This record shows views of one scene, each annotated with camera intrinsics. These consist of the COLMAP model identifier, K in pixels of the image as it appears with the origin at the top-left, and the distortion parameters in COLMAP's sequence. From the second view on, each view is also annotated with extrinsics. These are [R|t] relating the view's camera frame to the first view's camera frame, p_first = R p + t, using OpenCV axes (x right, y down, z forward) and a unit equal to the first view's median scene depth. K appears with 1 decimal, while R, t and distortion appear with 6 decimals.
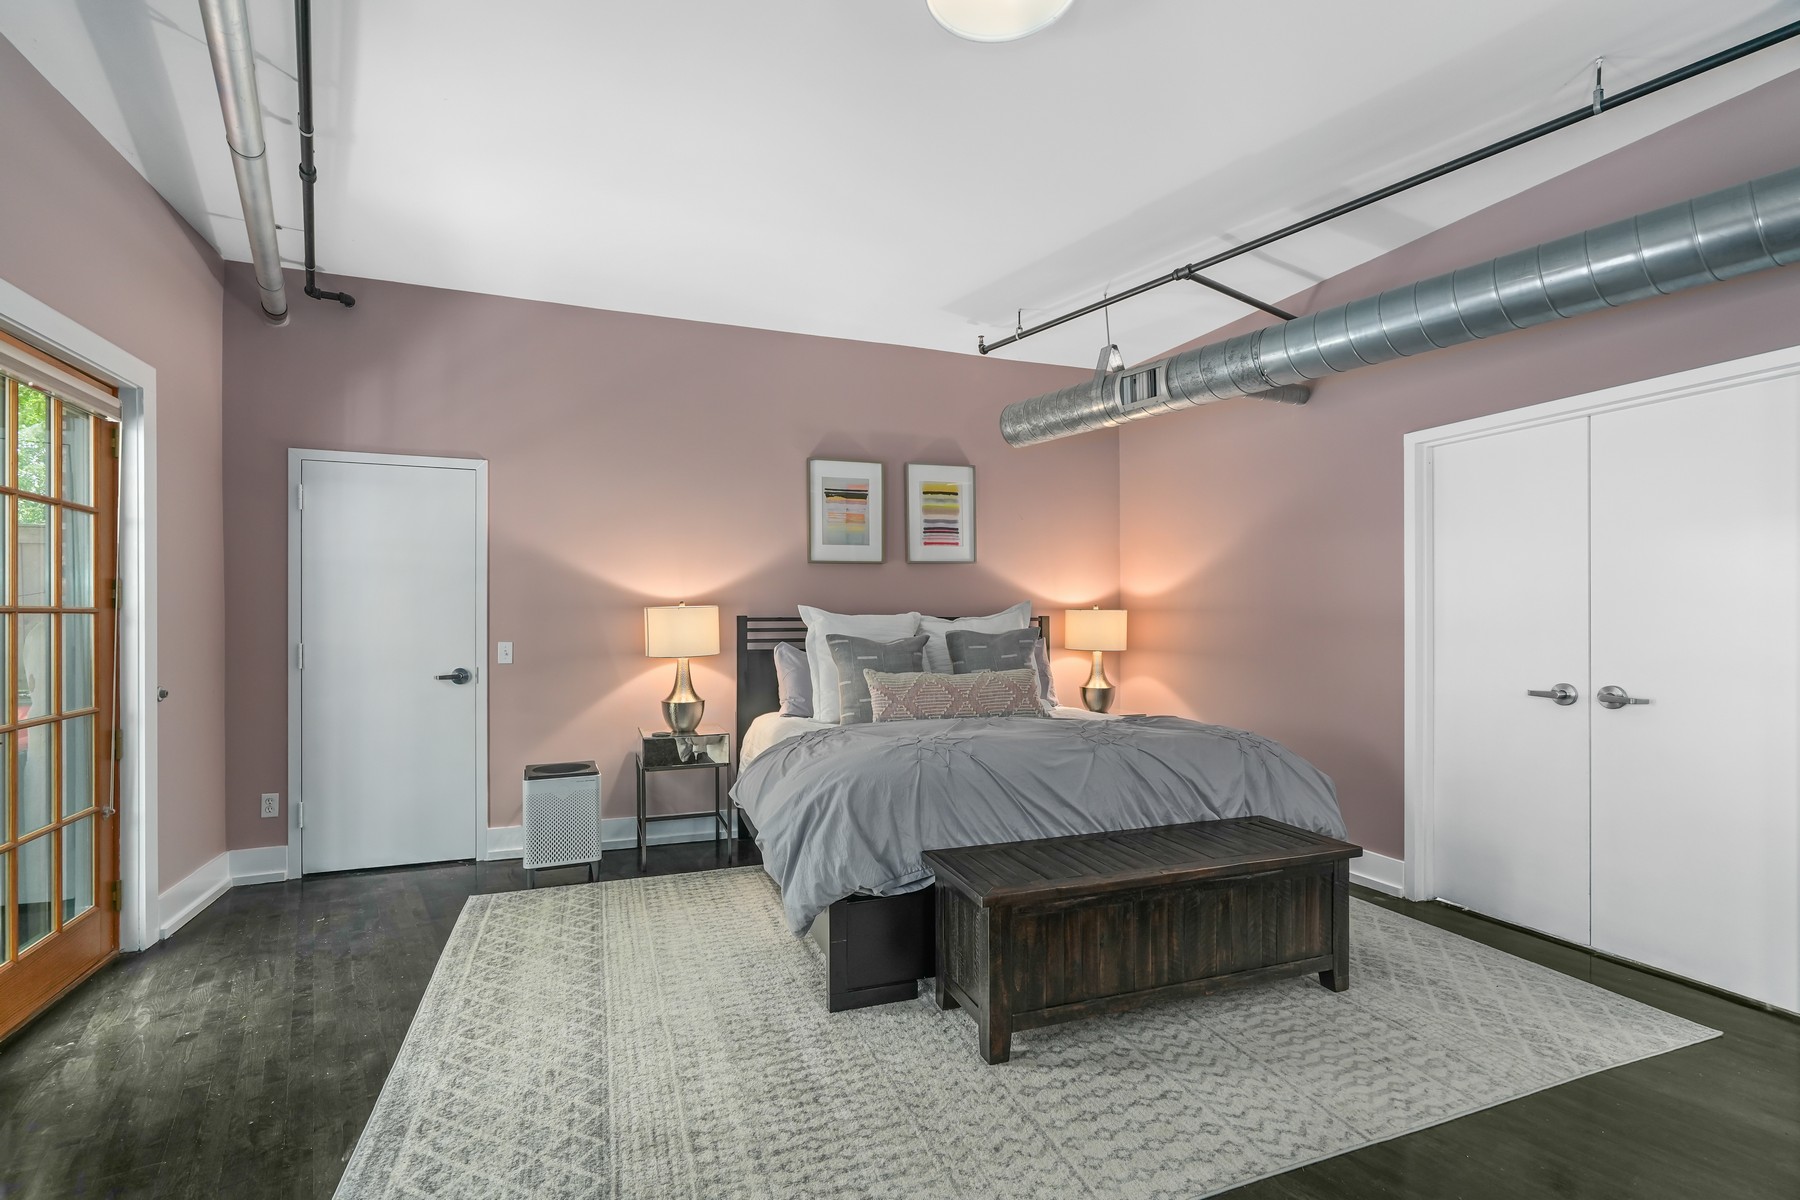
lens RADIAL K [[807.7, 0, 895.9], [0, 807.7, 608.9], [0, 0, 1]] dist [-0.000560, 0.000551]
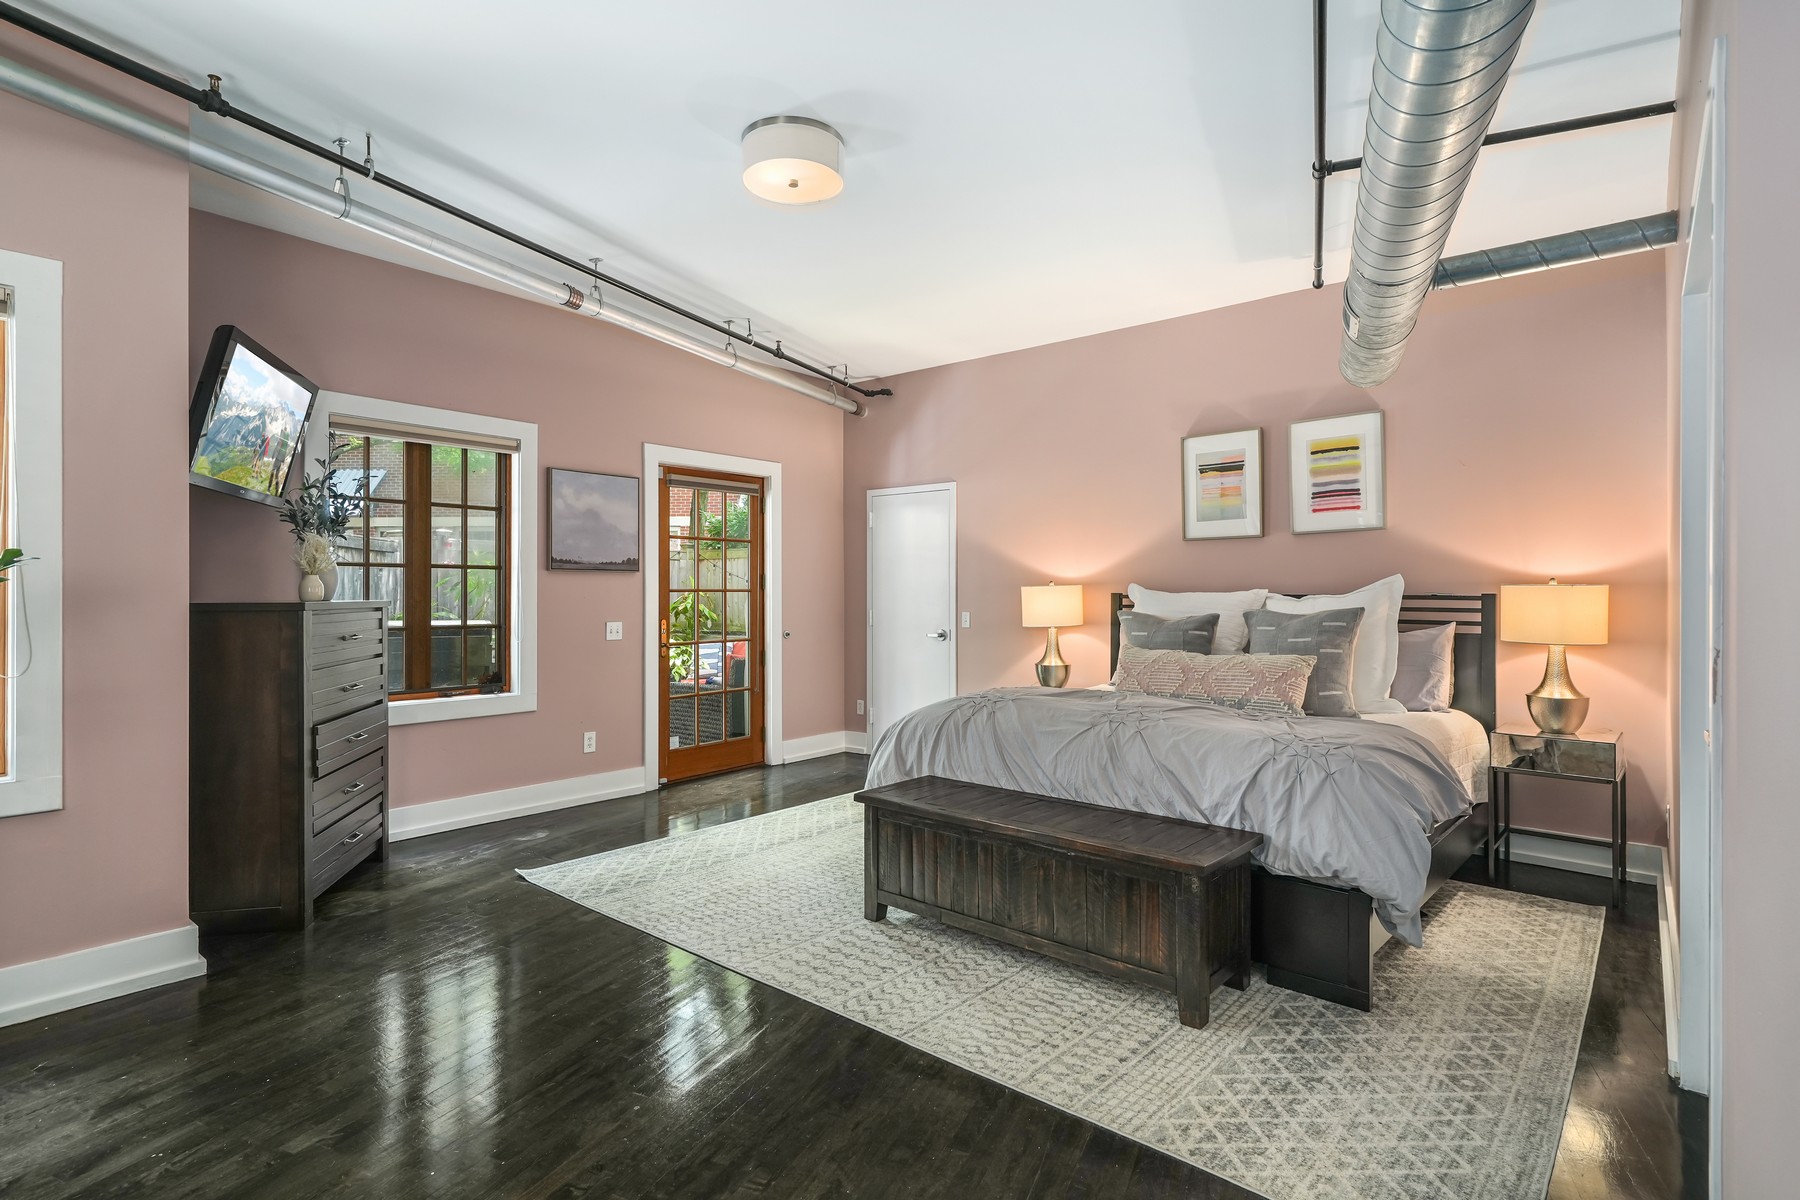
lens RADIAL K [[884.5, 0, 897.9], [0, 884.5, 590.5], [0, 0, 1]] dist [0.001570, 0.000211]
pose [[0.486263, -0.001859, -0.873811, 0.683476], [0.005998, 0.999981, 0.001211, 0.001298], [0.873792, -0.005830, 0.486265, 0.148261]]
